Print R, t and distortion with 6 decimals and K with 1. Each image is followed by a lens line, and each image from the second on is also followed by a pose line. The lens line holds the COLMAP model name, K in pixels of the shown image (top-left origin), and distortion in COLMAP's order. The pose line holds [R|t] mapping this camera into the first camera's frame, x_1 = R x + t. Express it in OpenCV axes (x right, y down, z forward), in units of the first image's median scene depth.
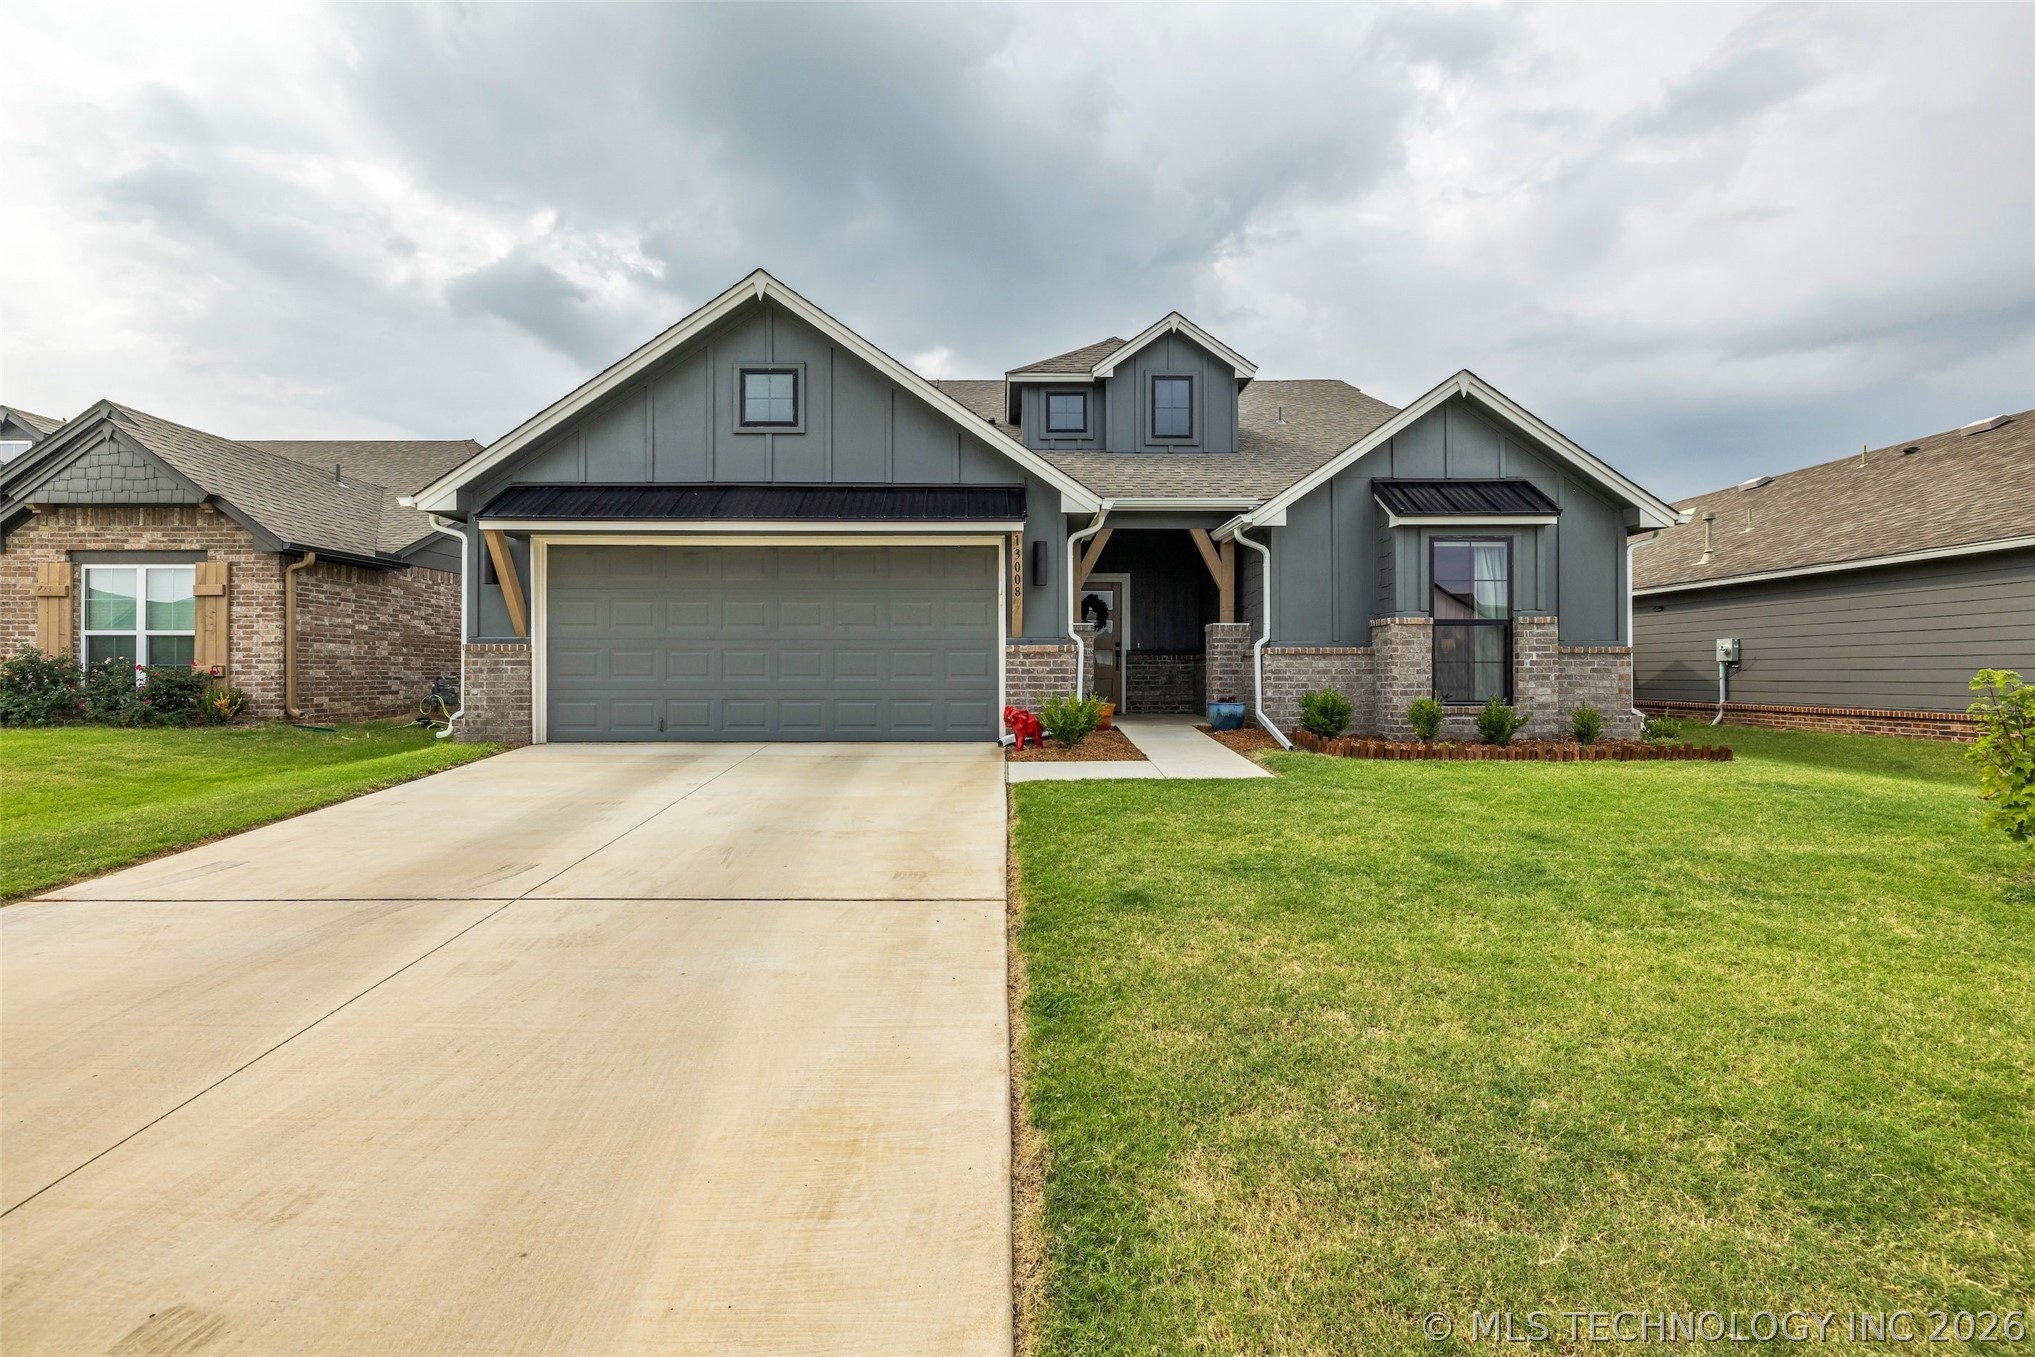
lens RADIAL K [[880.7, 0, 1022.7], [0, 880.7, 673.9], [0, 0, 1]] dist [-0.006739, 0.000395]
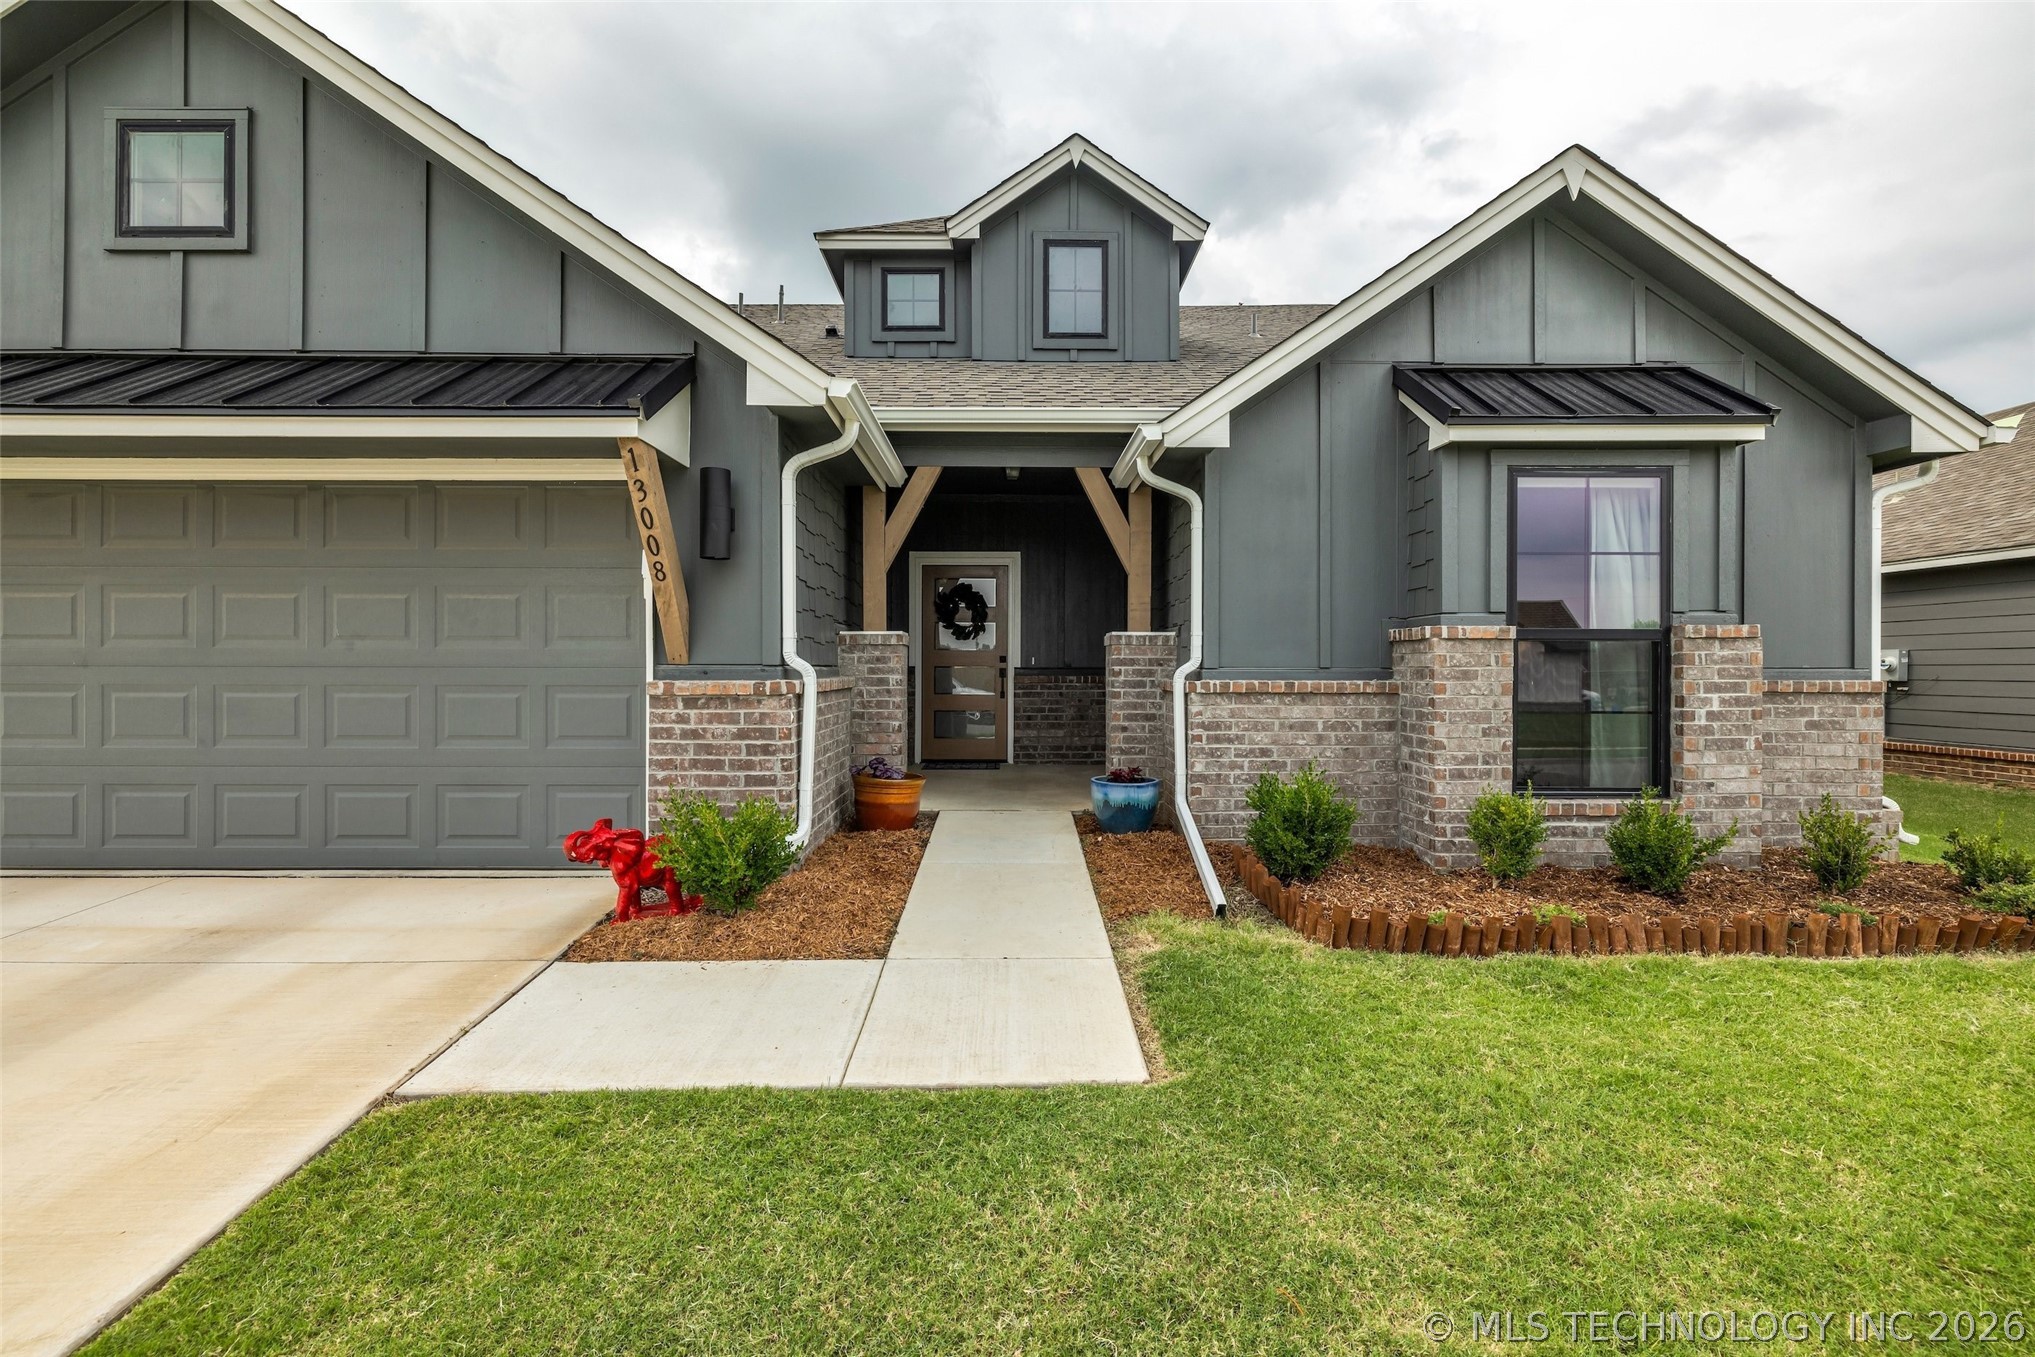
lens RADIAL K [[880.7, 0, 1021.9], [0, 880.7, 677.5], [0, 0, 1]] dist [-0.006739, 0.000395]
pose [[0.999988, 0.002670, -0.004114, 0.180887], [-0.002628, 0.999945, 0.010187, -0.037899], [0.004141, -0.010177, 0.999940, 0.483175]]
